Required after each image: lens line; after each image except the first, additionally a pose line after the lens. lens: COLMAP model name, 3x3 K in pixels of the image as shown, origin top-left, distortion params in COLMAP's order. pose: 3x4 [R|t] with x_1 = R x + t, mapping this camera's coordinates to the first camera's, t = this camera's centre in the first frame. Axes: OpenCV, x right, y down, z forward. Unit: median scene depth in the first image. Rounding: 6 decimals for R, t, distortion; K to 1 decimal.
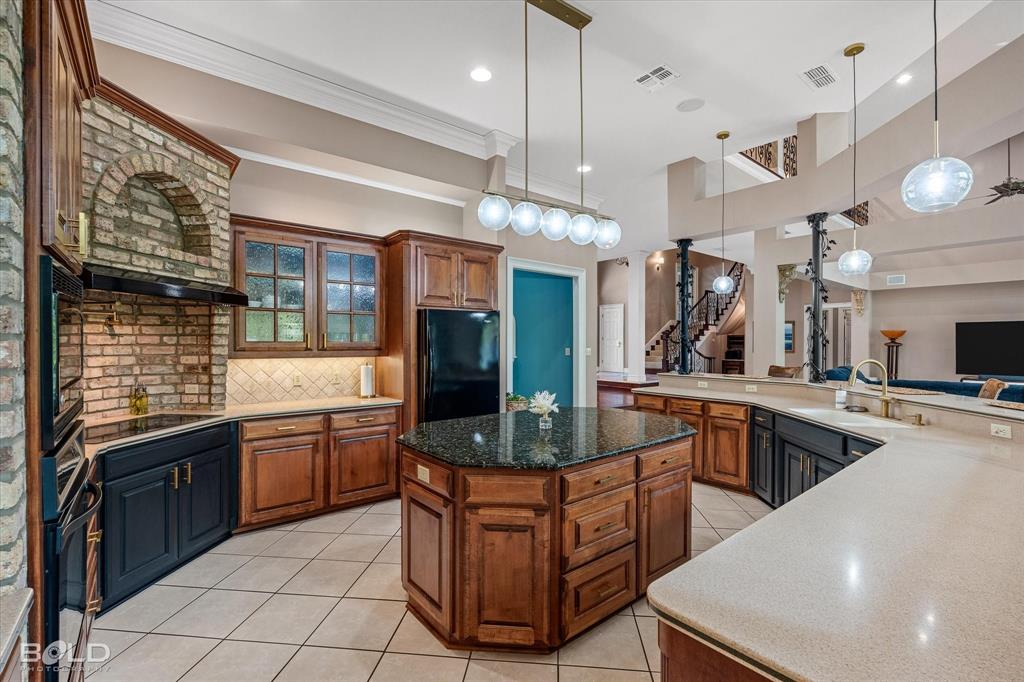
lens RADIAL K [[448.0, 0, 512.3], [0, 448.0, 344.5], [0, 0, 1]] dist [0.001003, 0.000087]
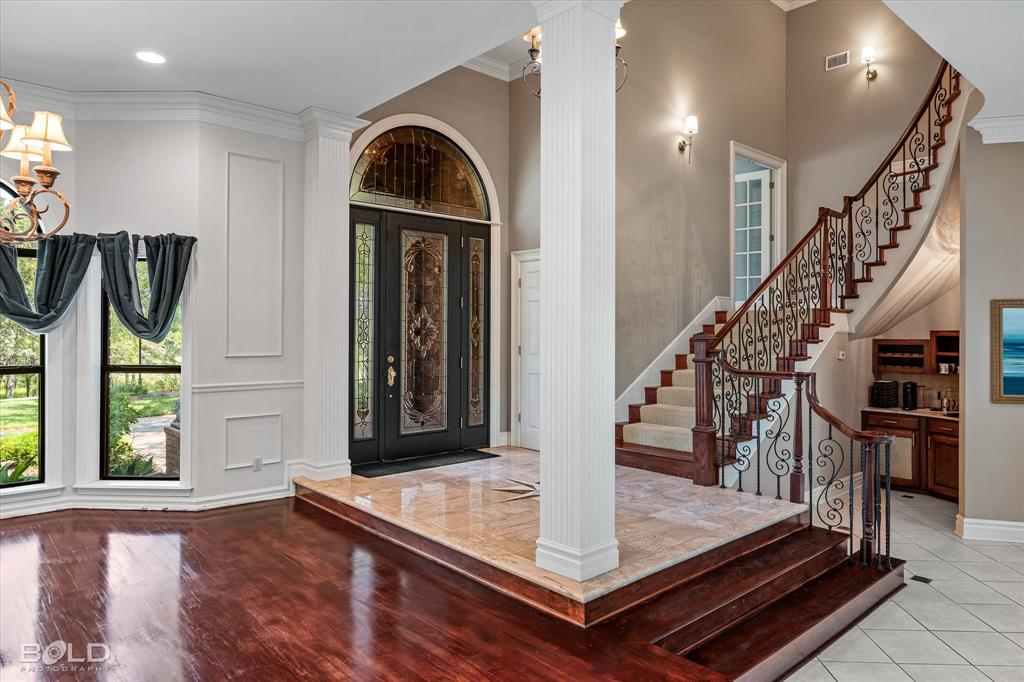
lens RADIAL K [[649.4, 0, 514.1], [0, 649.4, 328.5], [0, 0, 1]] dist [0.000971, -0.000328]
pose [[0.998898, 0.002940, 0.046835, 0.177878], [-0.002170, 0.999862, -0.016483, -0.021508], [-0.046877, 0.016364, 0.998767, 0.521177]]
